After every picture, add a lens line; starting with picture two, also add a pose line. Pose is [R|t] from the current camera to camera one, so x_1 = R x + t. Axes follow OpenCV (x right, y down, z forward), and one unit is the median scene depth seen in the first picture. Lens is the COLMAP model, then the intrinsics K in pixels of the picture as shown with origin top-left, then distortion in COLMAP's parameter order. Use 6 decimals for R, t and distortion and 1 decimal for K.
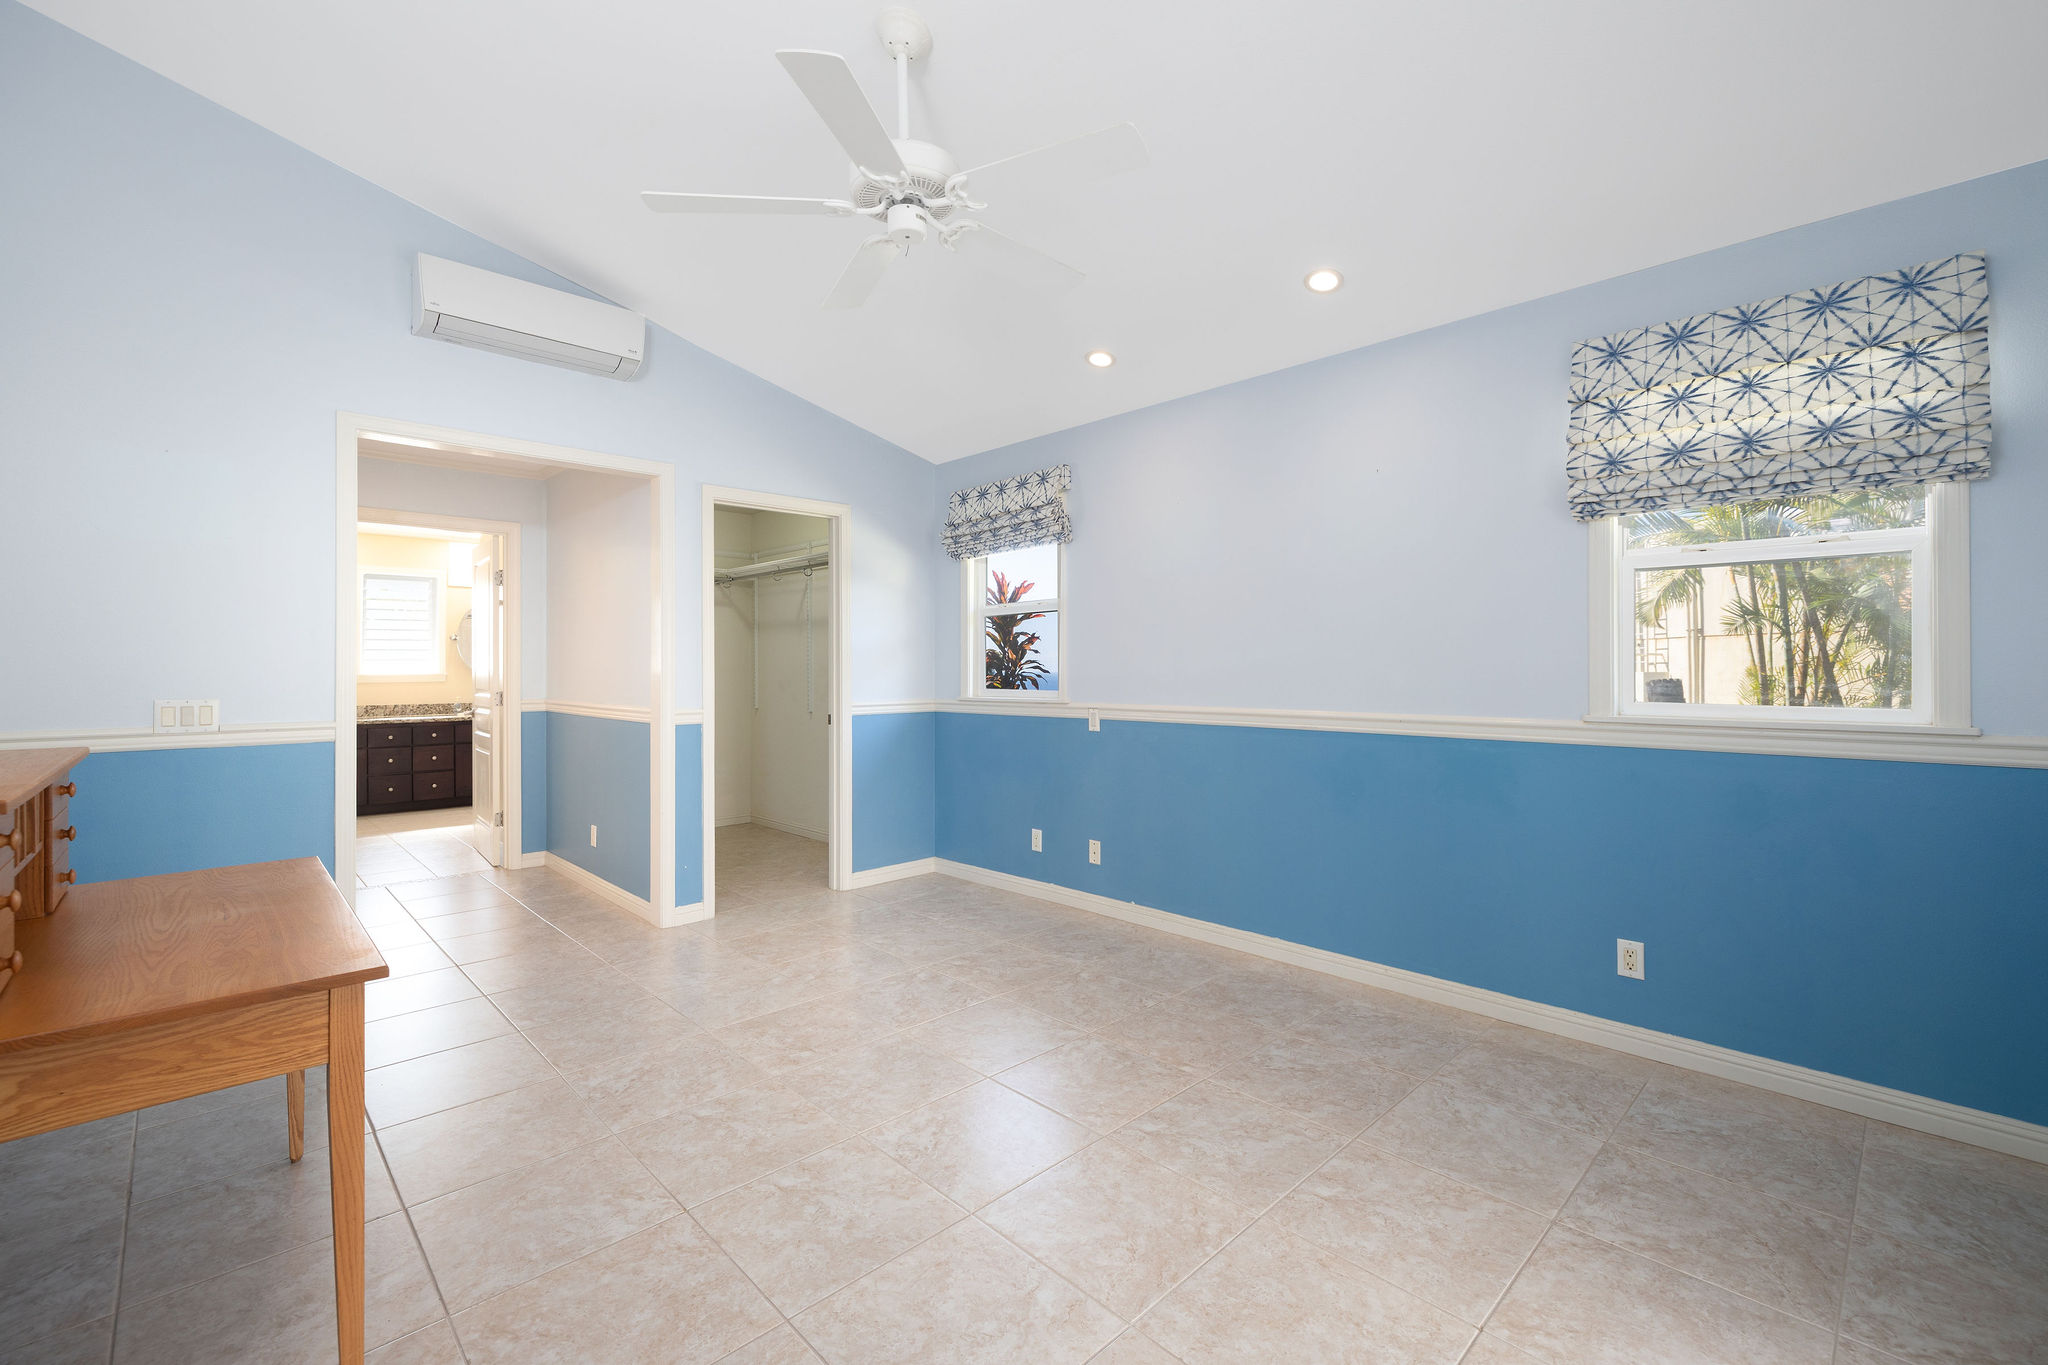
lens RADIAL K [[877.8, 0, 1019.8], [0, 877.8, 675.9], [0, 0, 1]] dist [0.001198, -0.000640]
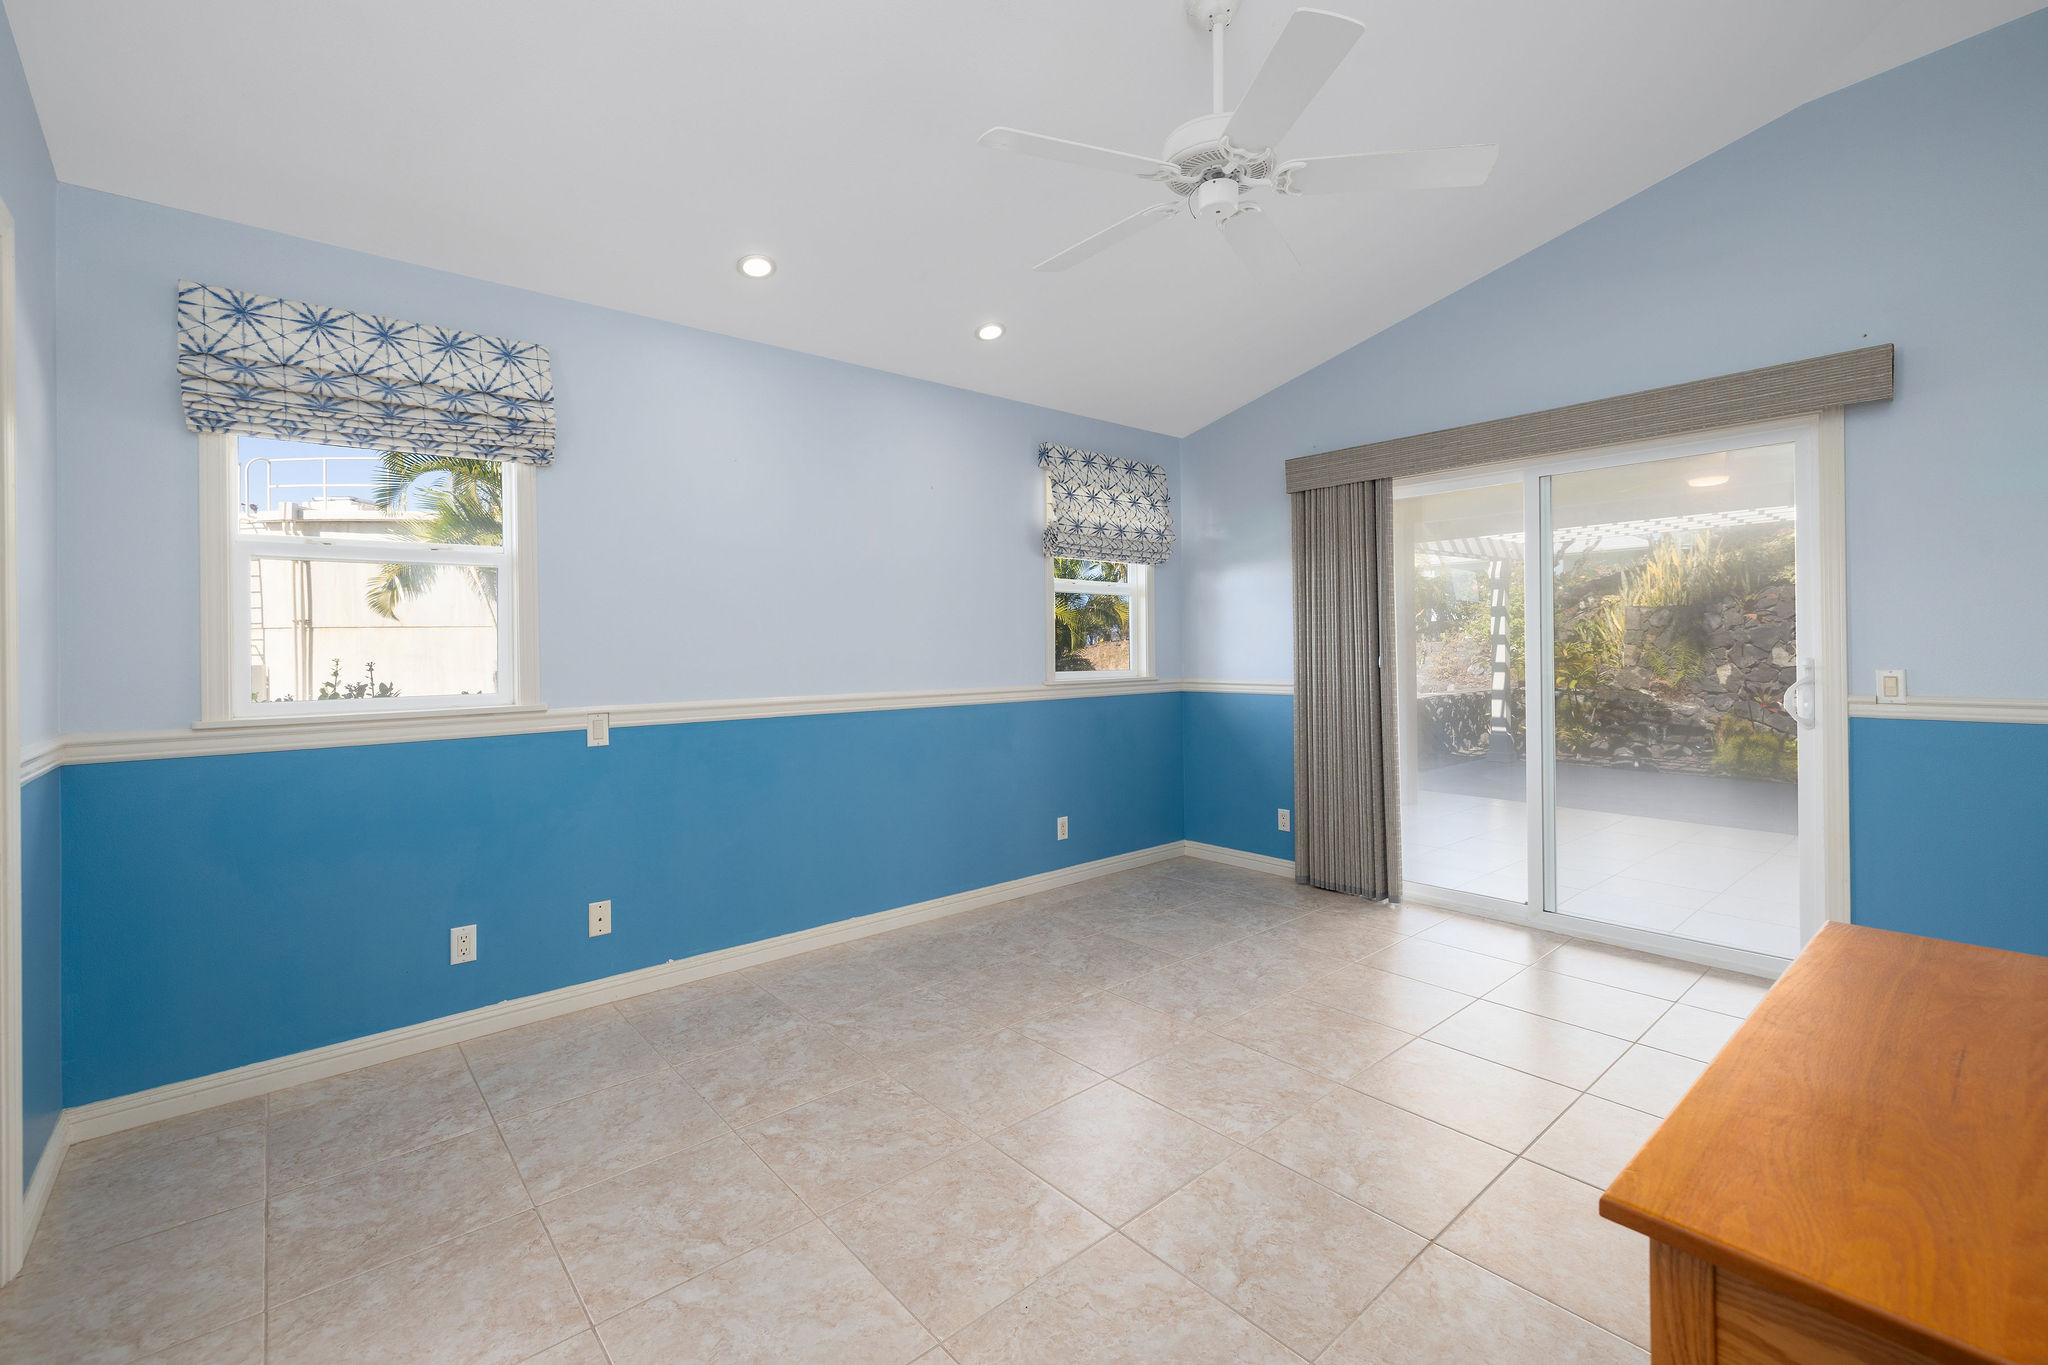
lens RADIAL K [[872.6, 0, 1019.3], [0, 872.6, 665.5], [0, 0, 1]] dist [-0.012307, -0.001041]
pose [[0.051951, -0.013293, 0.998561, -0.792753], [0.022920, 0.999664, 0.012115, -0.002835], [-0.998387, 0.022257, 0.052238, 0.842615]]
